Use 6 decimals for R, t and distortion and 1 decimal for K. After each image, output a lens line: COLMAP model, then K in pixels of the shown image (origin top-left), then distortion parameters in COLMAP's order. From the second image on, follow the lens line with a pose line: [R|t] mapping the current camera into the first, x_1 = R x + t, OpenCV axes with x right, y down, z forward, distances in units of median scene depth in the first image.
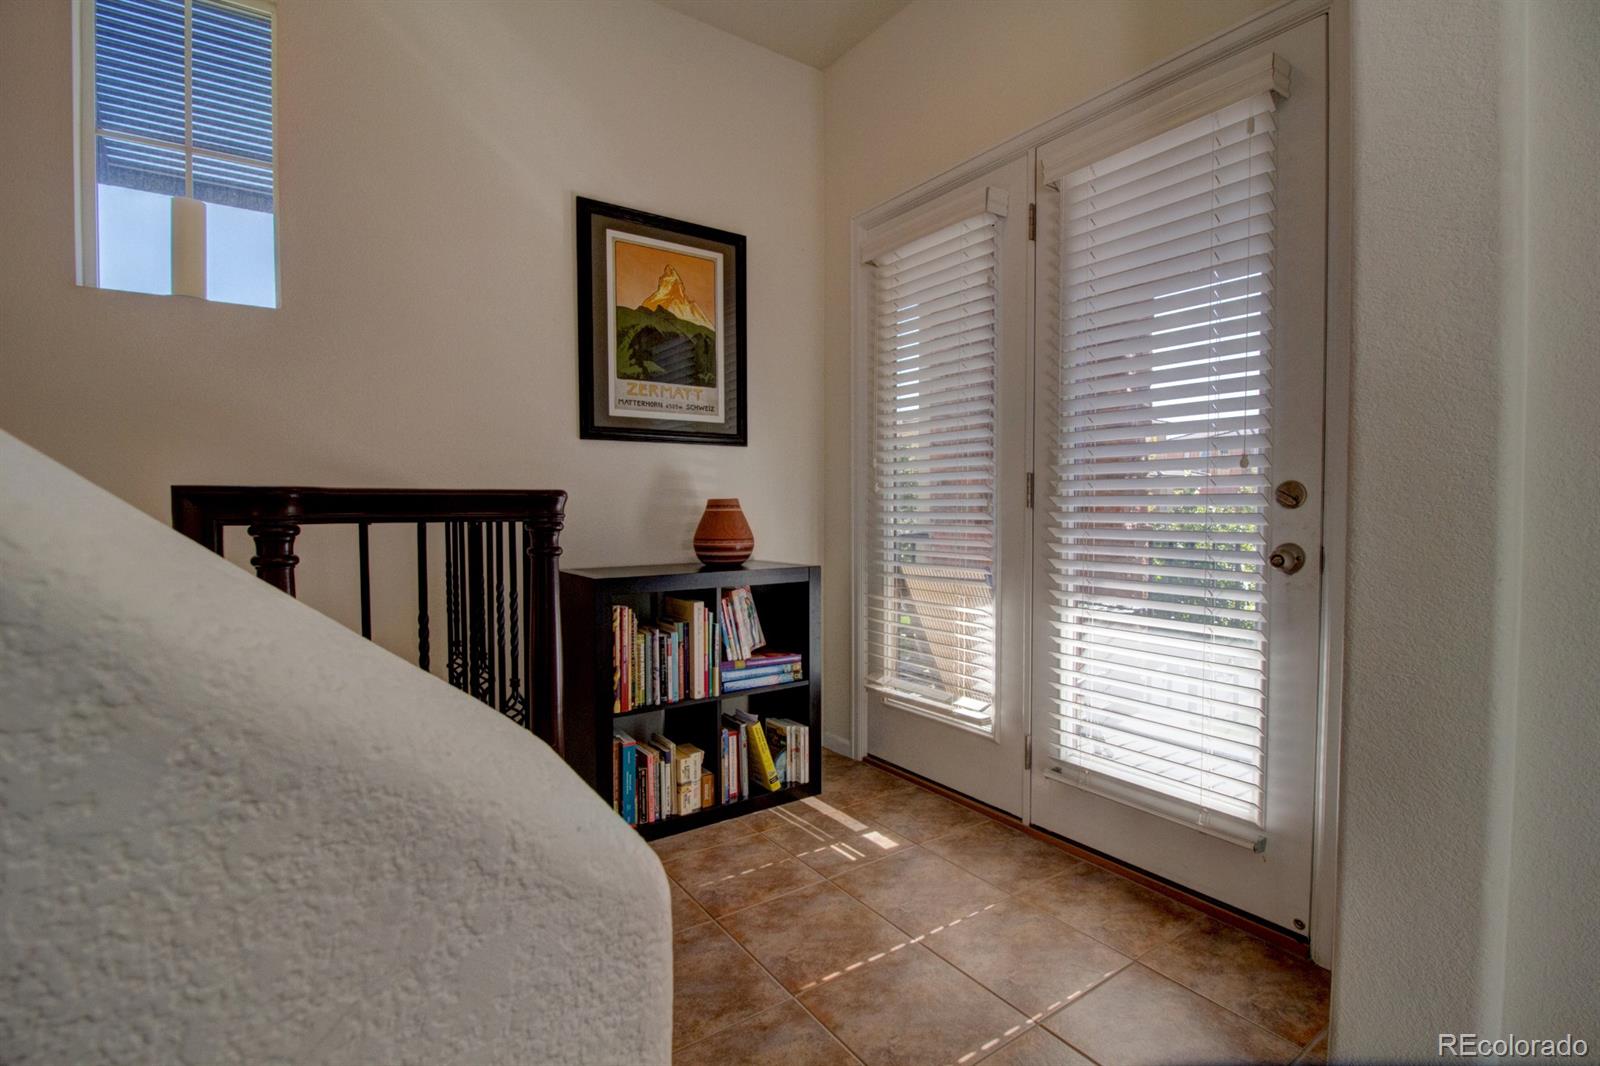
lens RADIAL K [[769.6, 0, 823.6], [0, 769.6, 525.8], [0, 0, 1]] dist [-0.004654, -0.007963]
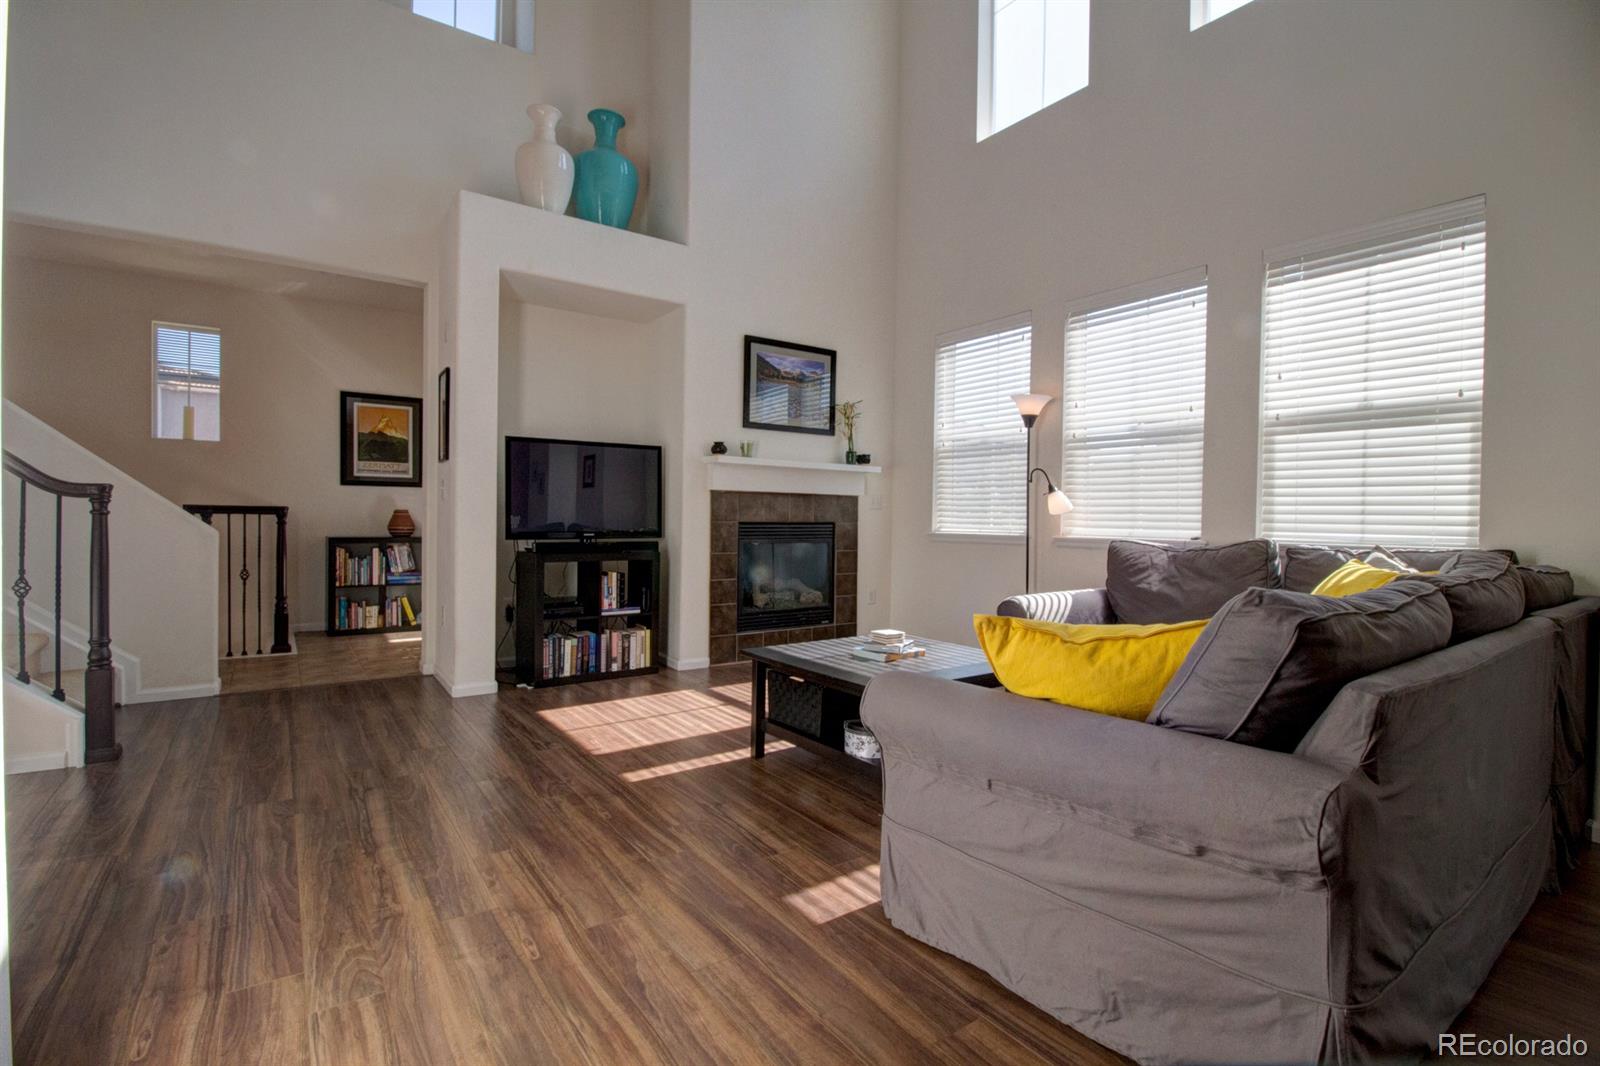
lens RADIAL K [[769.6, 0, 826.1], [0, 769.6, 529.9], [0, 0, 1]] dist [-0.004654, -0.007963]
pose [[0.999791, 0.018964, -0.007630, 1.287738], [-0.019067, 0.999725, -0.013687, 0.039014], [0.007368, 0.013829, 0.999877, -1.493988]]
